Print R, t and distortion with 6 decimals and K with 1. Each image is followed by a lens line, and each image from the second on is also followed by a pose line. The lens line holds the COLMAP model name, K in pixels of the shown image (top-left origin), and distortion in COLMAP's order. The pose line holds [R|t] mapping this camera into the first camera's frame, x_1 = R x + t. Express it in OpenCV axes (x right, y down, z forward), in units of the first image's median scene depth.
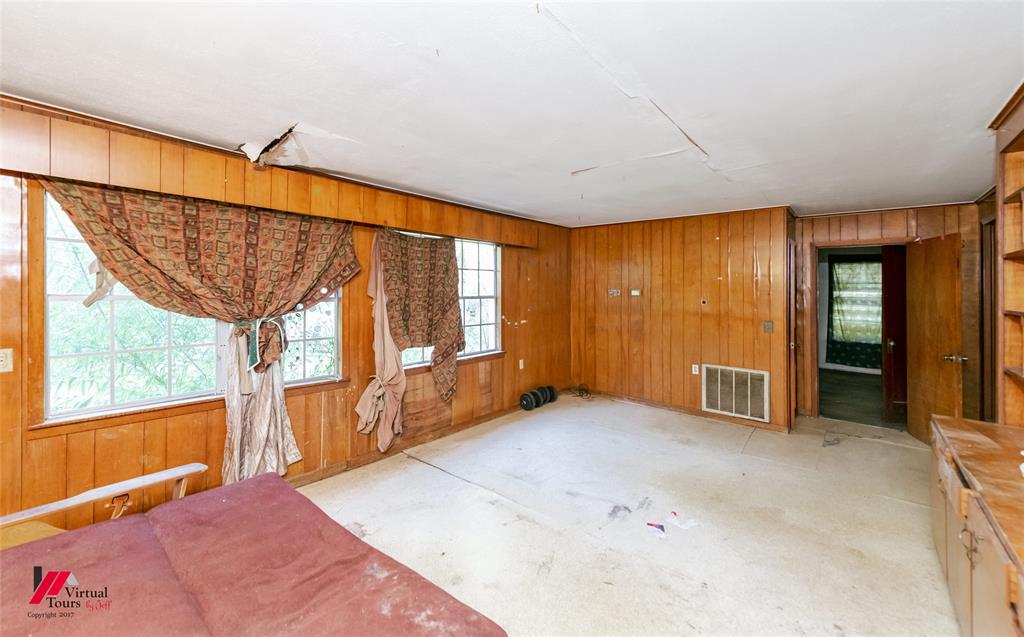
lens RADIAL K [[412.2, 0, 495.7], [0, 412.2, 287.1], [0, 0, 1]] dist [0.013057, -0.000213]
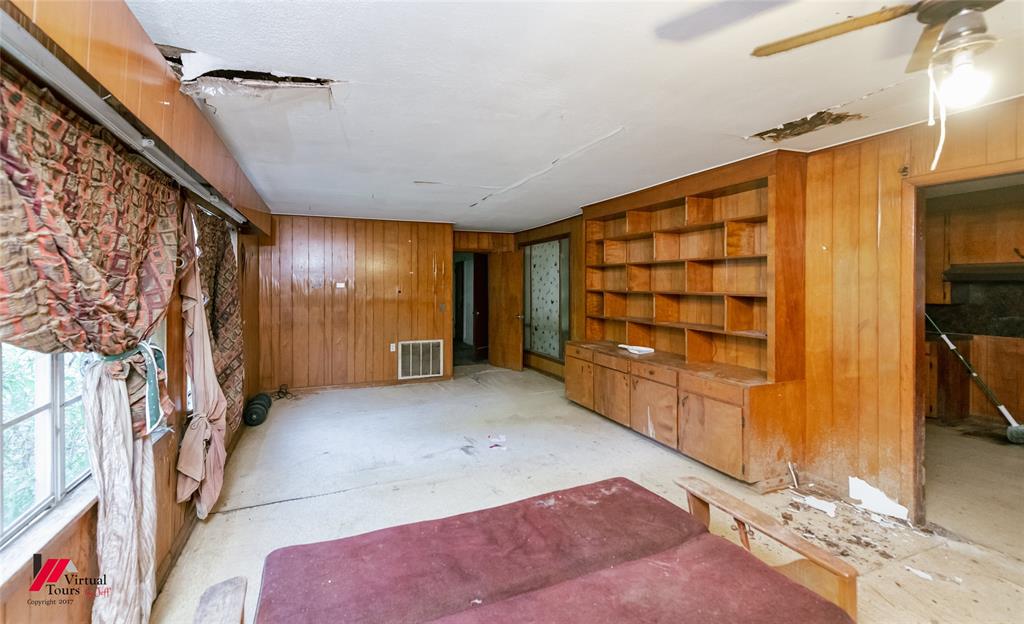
lens RADIAL K [[403.8, 0, 511.7], [0, 403.8, 287.7], [0, 0, 1]] dist [0.002344, 0.000130]
pose [[0.477965, -0.025989, 0.877995, -0.426650], [0.003877, 0.999615, 0.027479, -0.007368], [-0.878371, -0.009730, 0.477881, 0.148725]]
